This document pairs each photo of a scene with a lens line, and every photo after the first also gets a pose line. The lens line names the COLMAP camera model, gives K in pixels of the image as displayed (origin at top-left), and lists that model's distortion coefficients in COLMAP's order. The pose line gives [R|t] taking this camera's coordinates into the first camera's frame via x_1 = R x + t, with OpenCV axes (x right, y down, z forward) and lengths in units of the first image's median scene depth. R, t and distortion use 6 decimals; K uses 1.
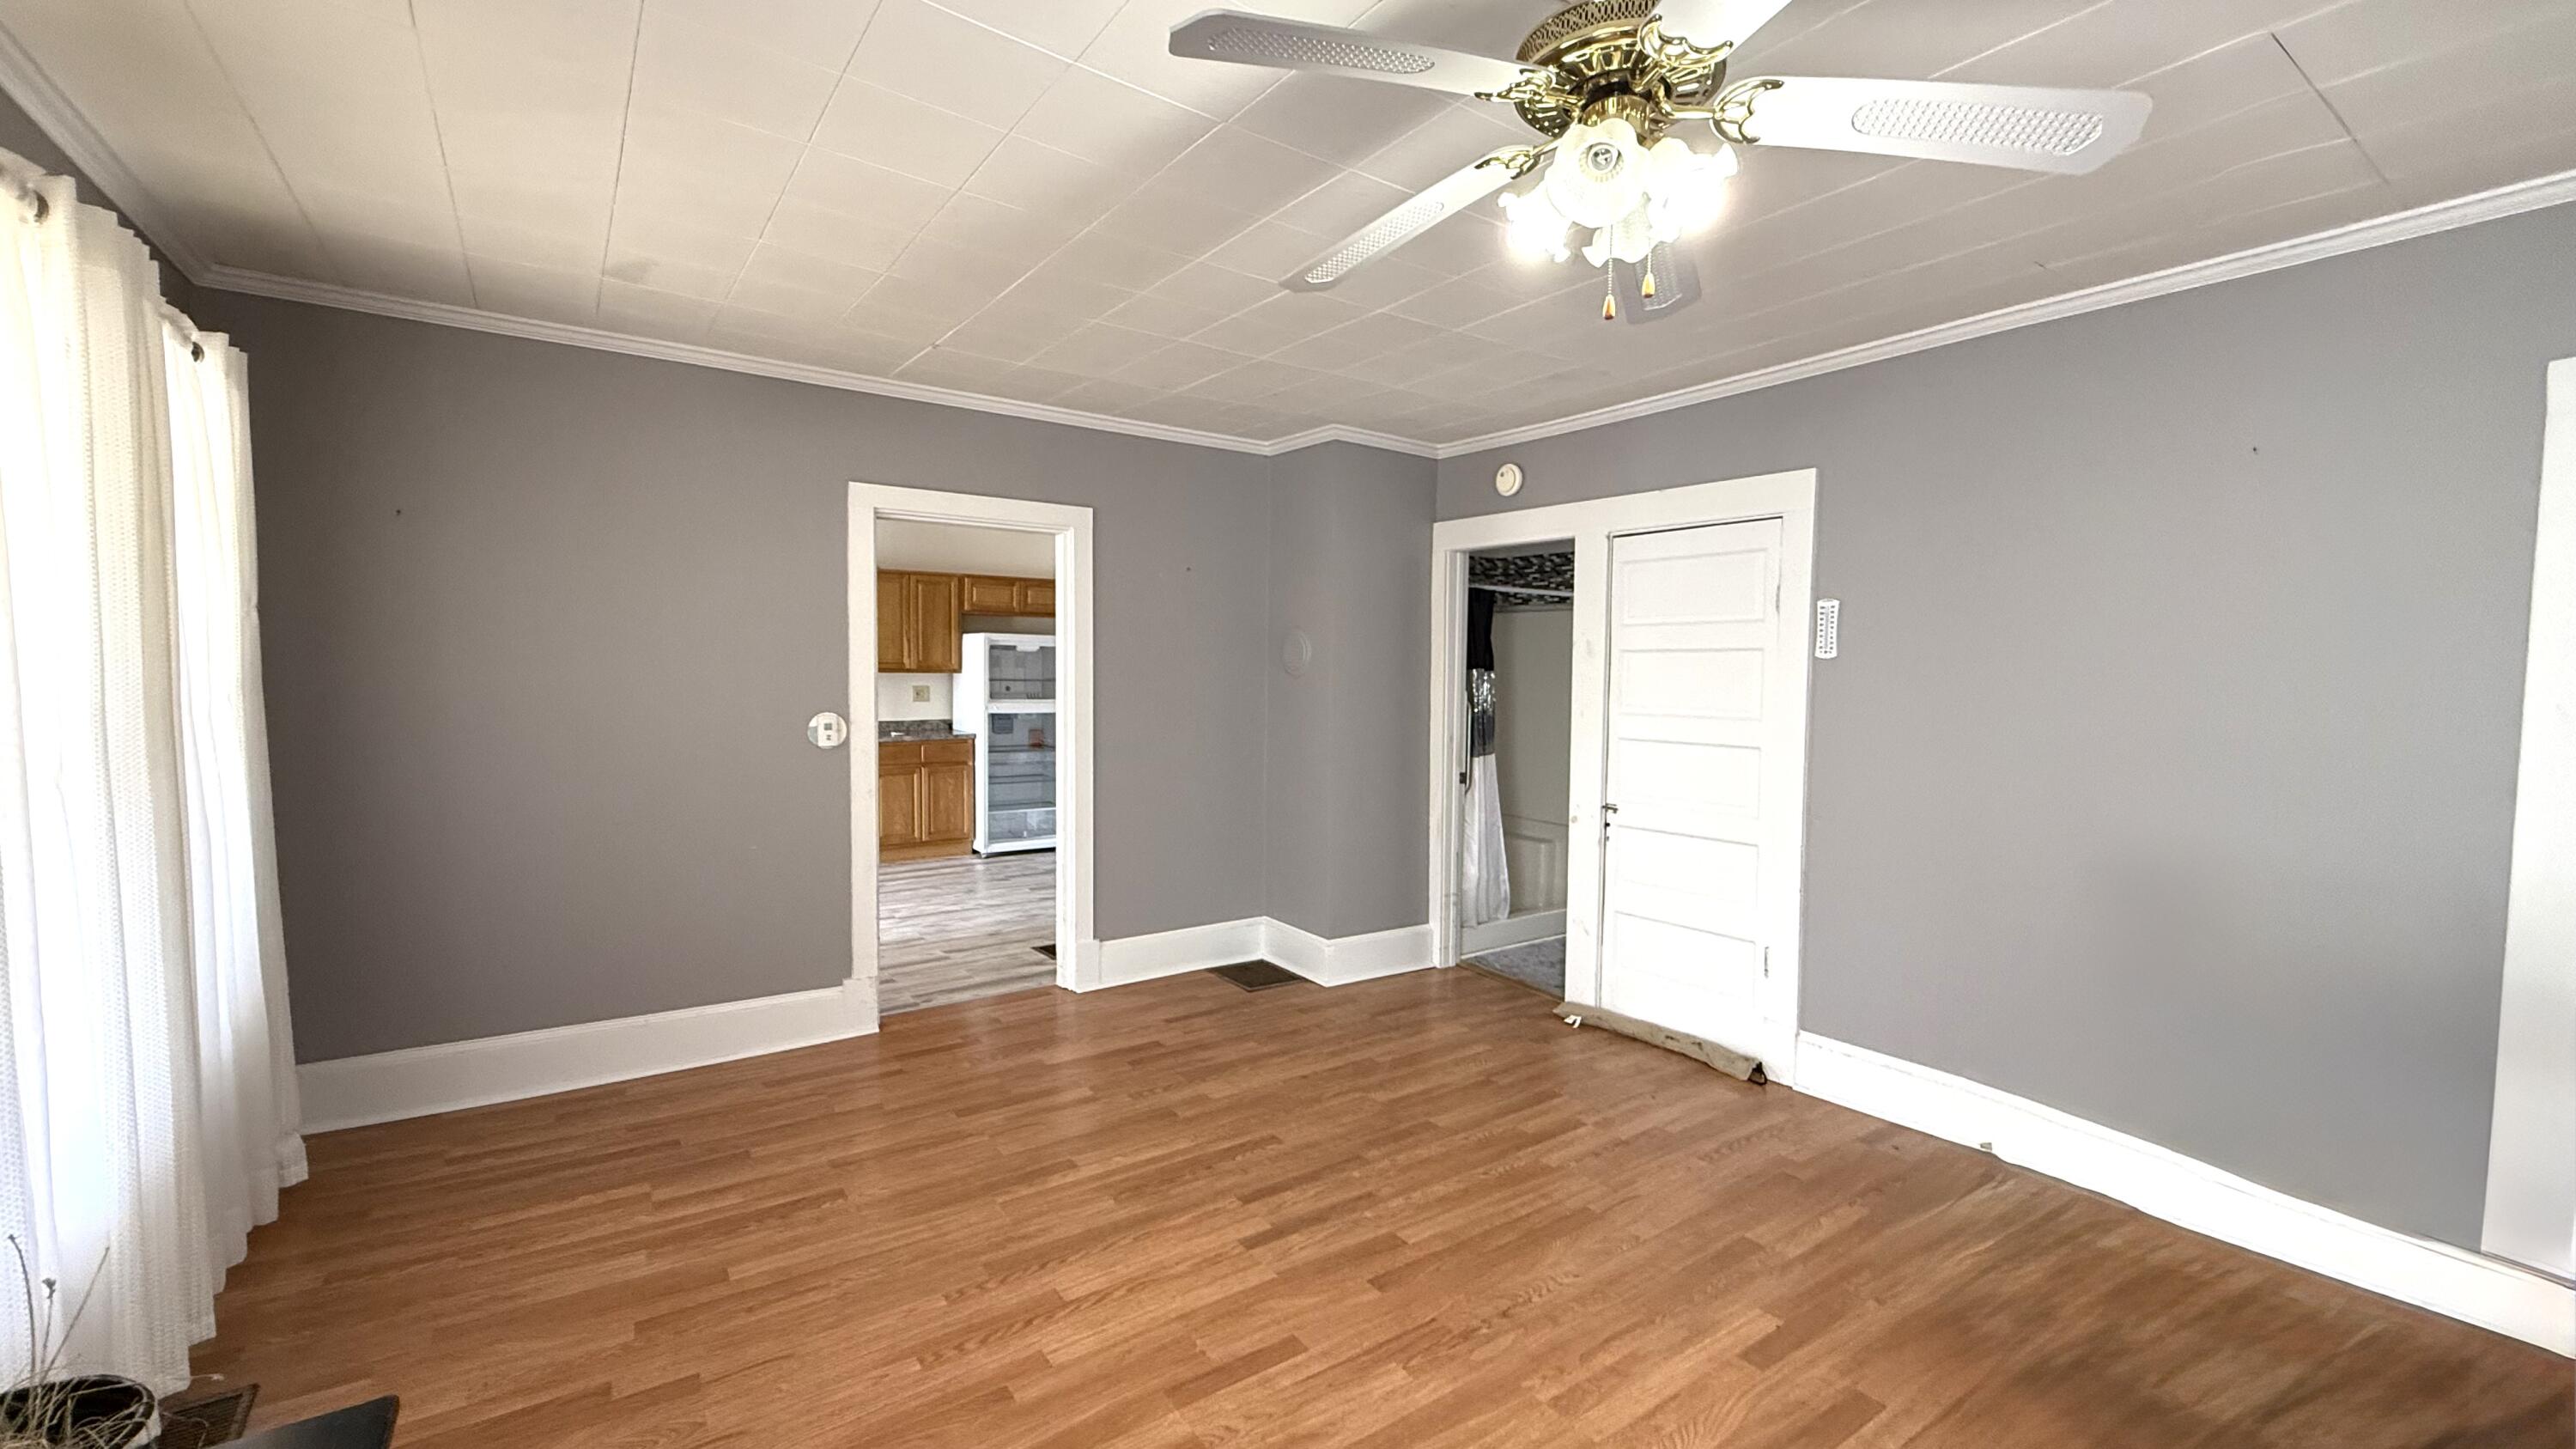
lens RADIAL K [[1024.8, 0, 1283.4], [0, 1024.8, 736.5], [0, 0, 1]] dist [0.000612, -0.000117]
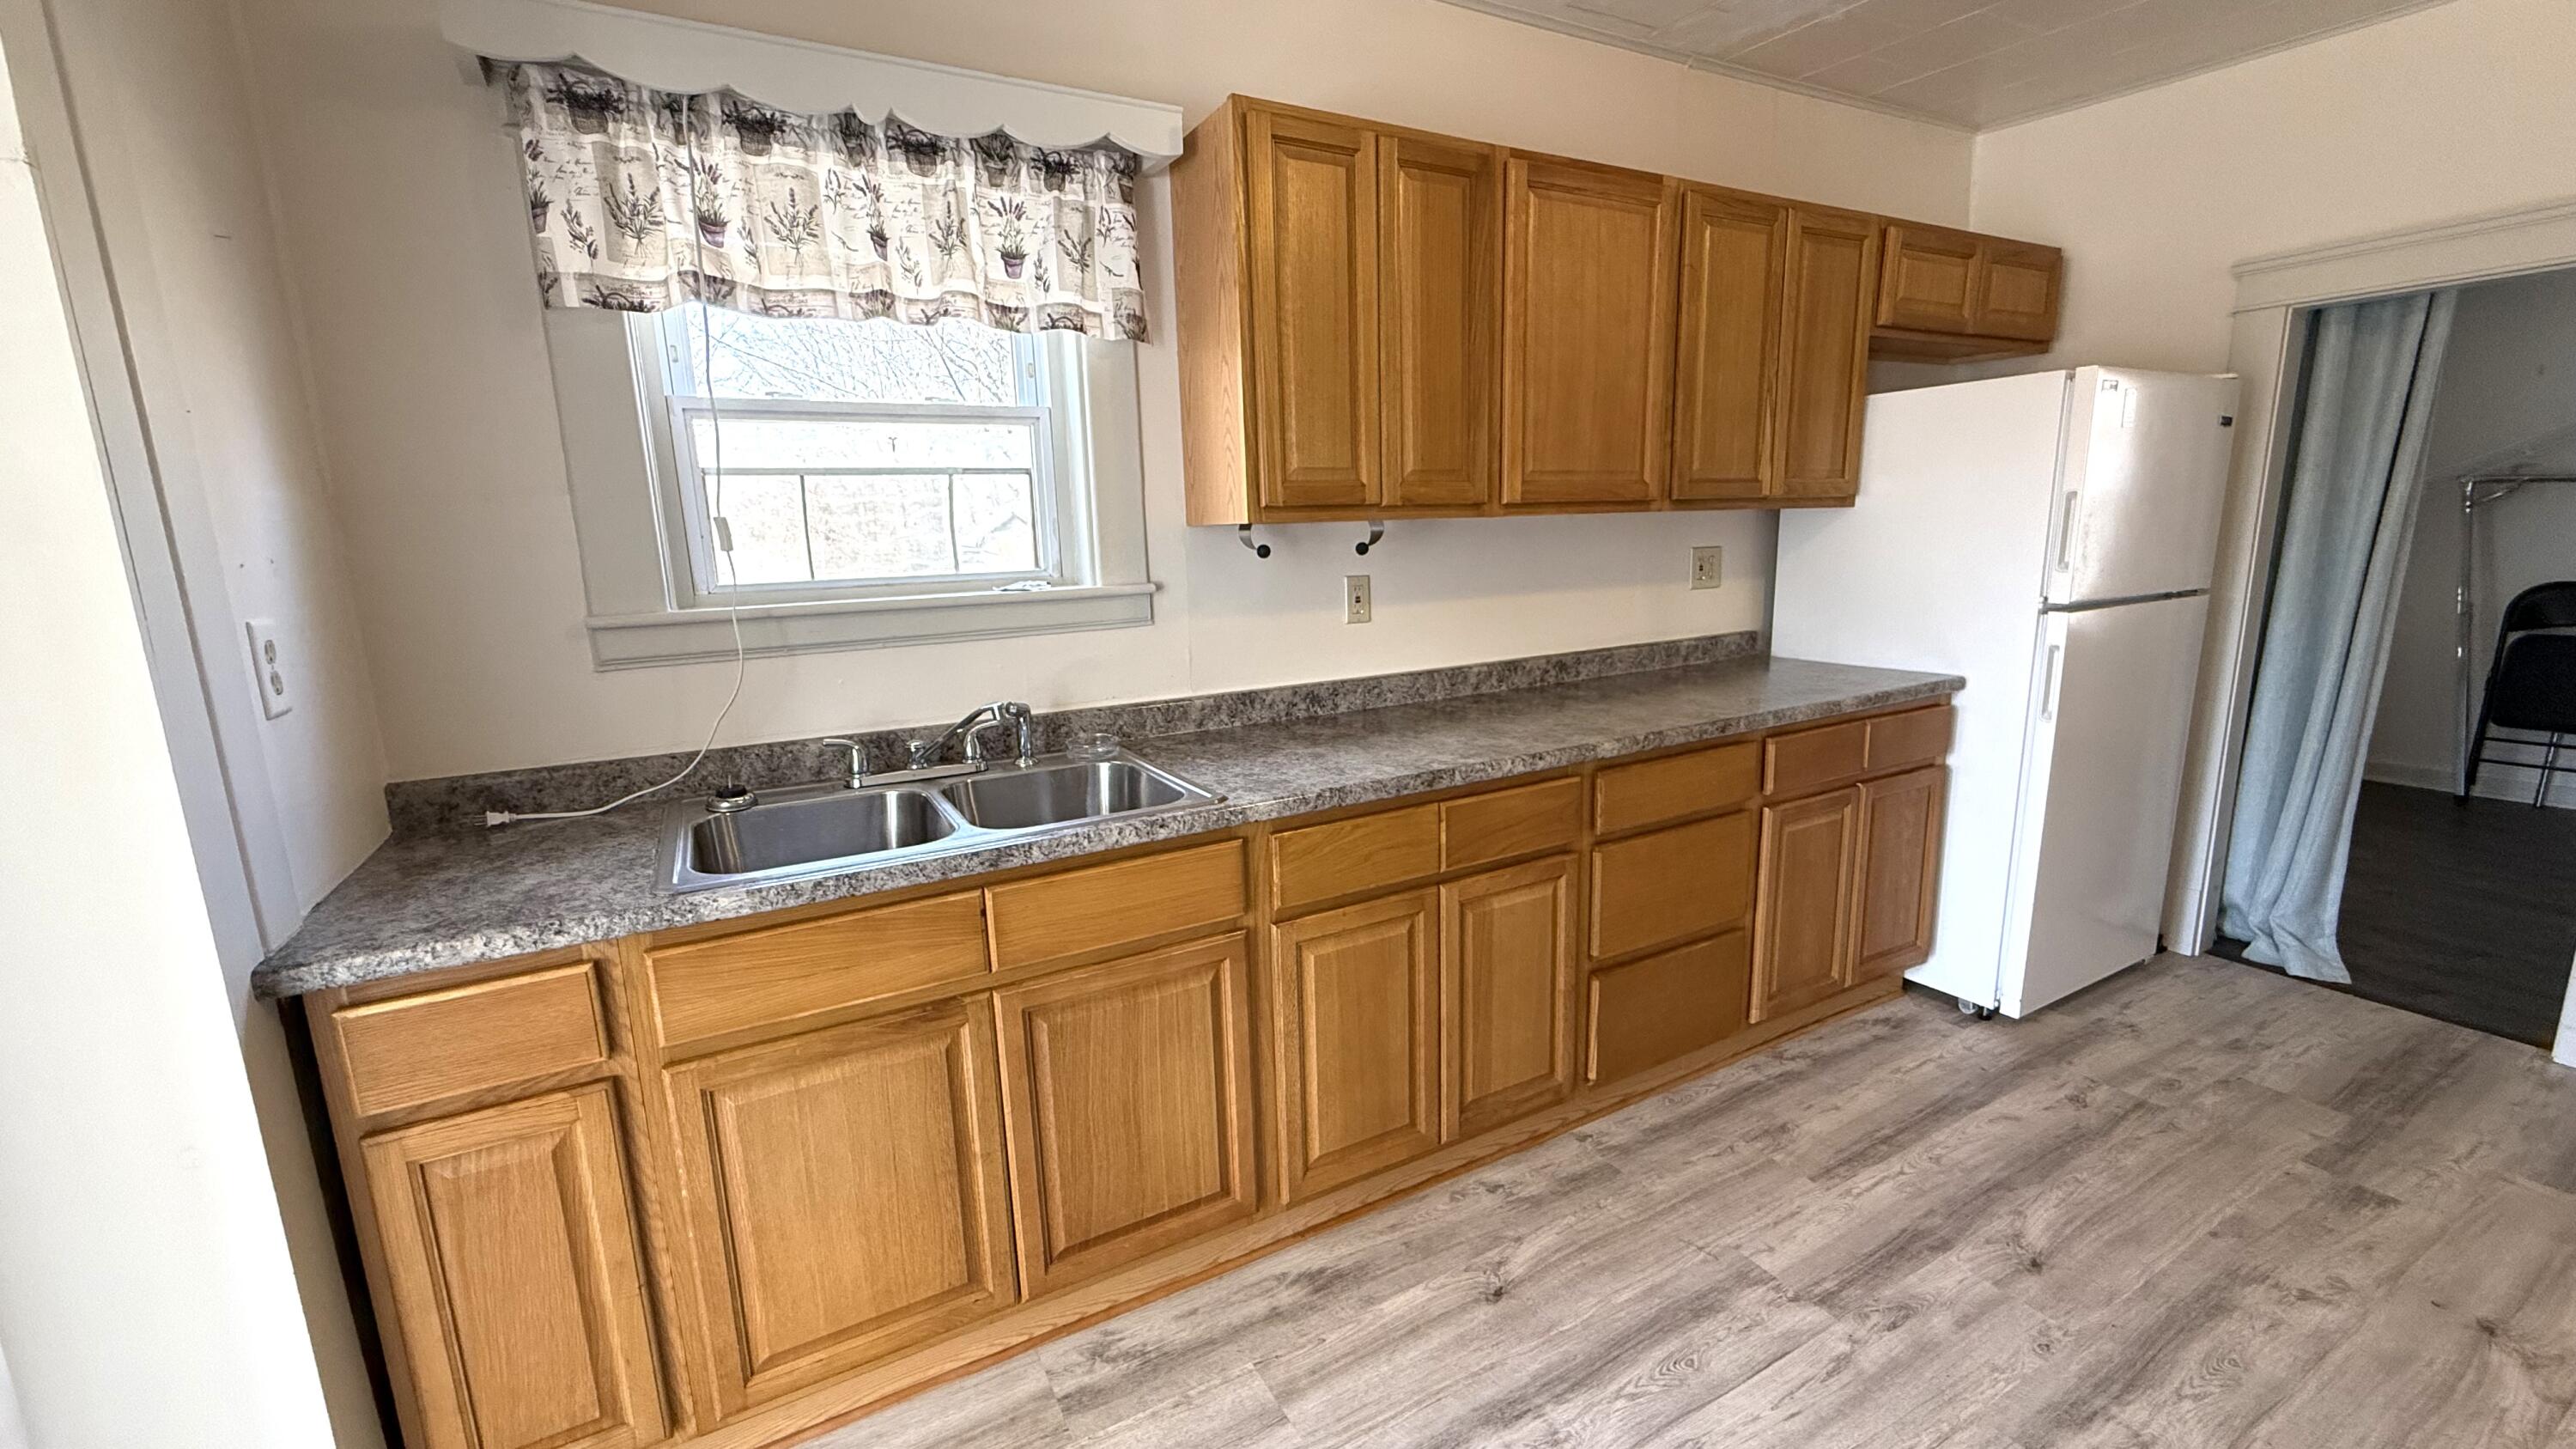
lens RADIAL K [[1024.8, 0, 1284.7], [0, 1024.8, 726.8], [0, 0, 1]] dist [0.000612, -0.000117]
pose [[0.993036, -0.021582, -0.115818, -0.980076], [0.035685, 0.991997, 0.121114, -0.072335], [0.112277, -0.124404, 0.985859, 1.246403]]
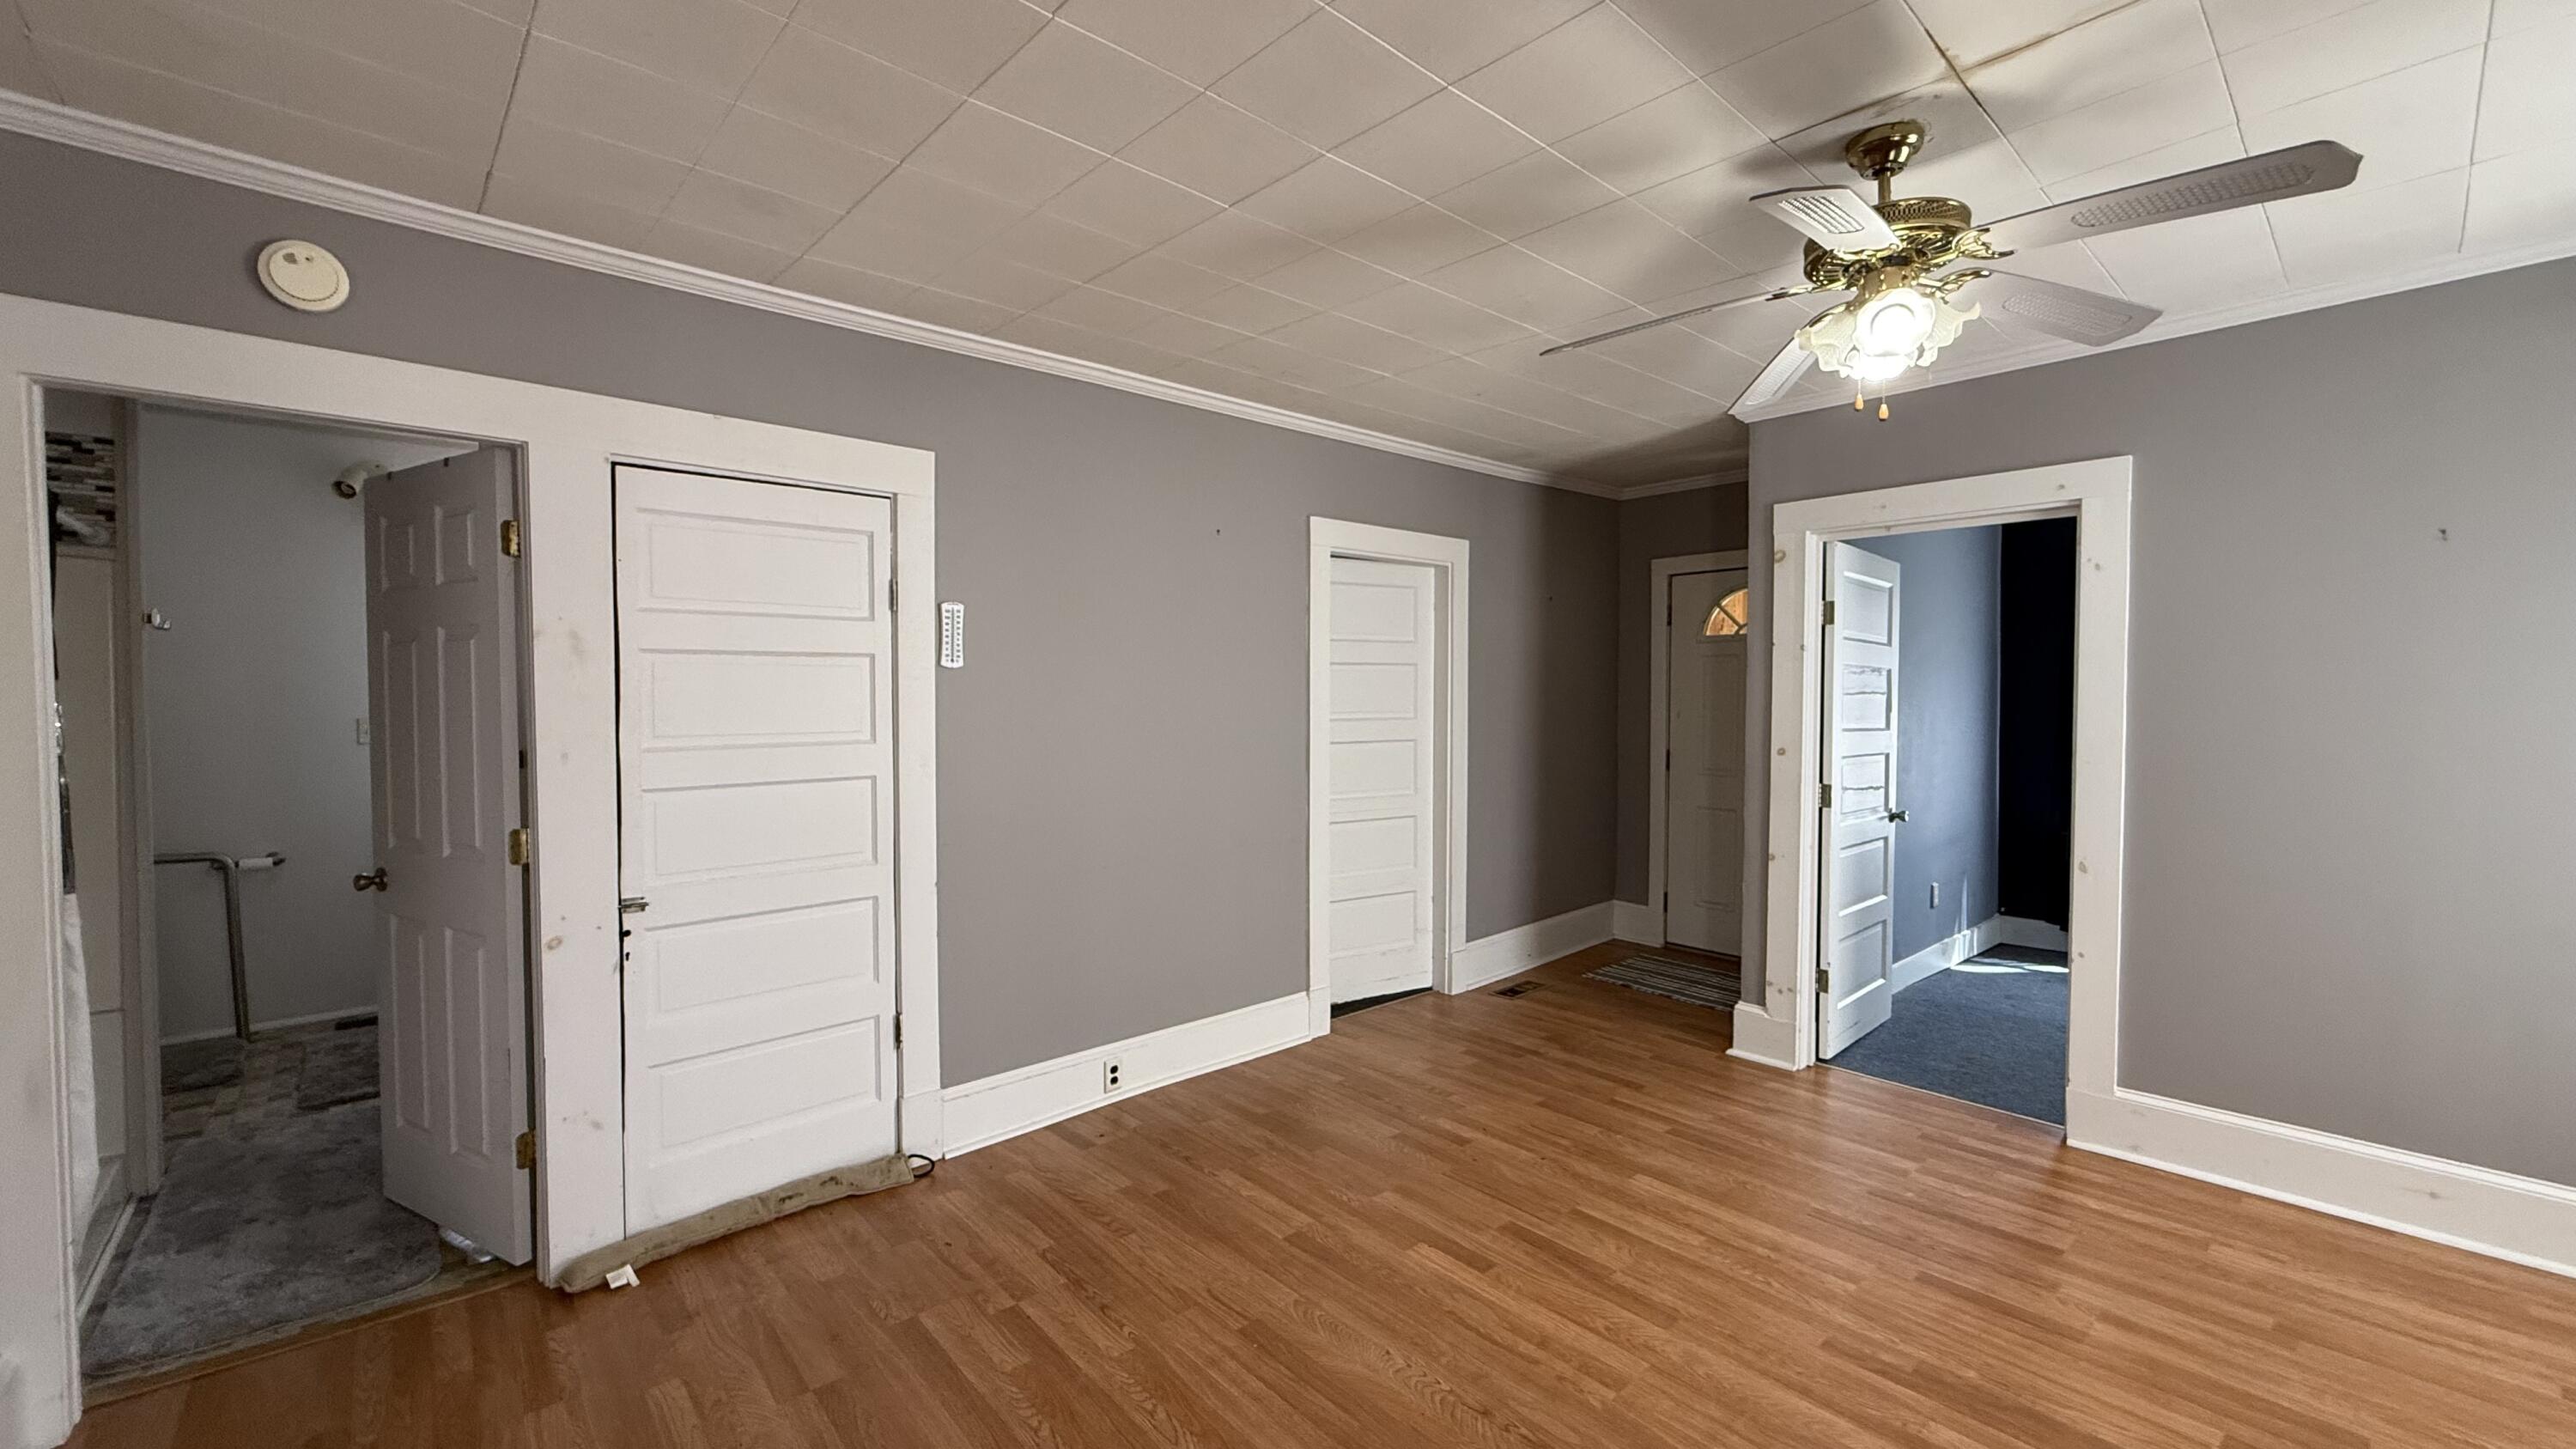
lens RADIAL K [[1024.8, 0, 1285.1], [0, 1024.8, 723.9], [0, 0, 1]] dist [0.000612, -0.000117]
pose [[-0.121516, -0.040131, 0.991778, -0.372569], [0.065111, 0.996708, 0.048308, -0.047219], [-0.990452, 0.070446, -0.118504, 0.754281]]
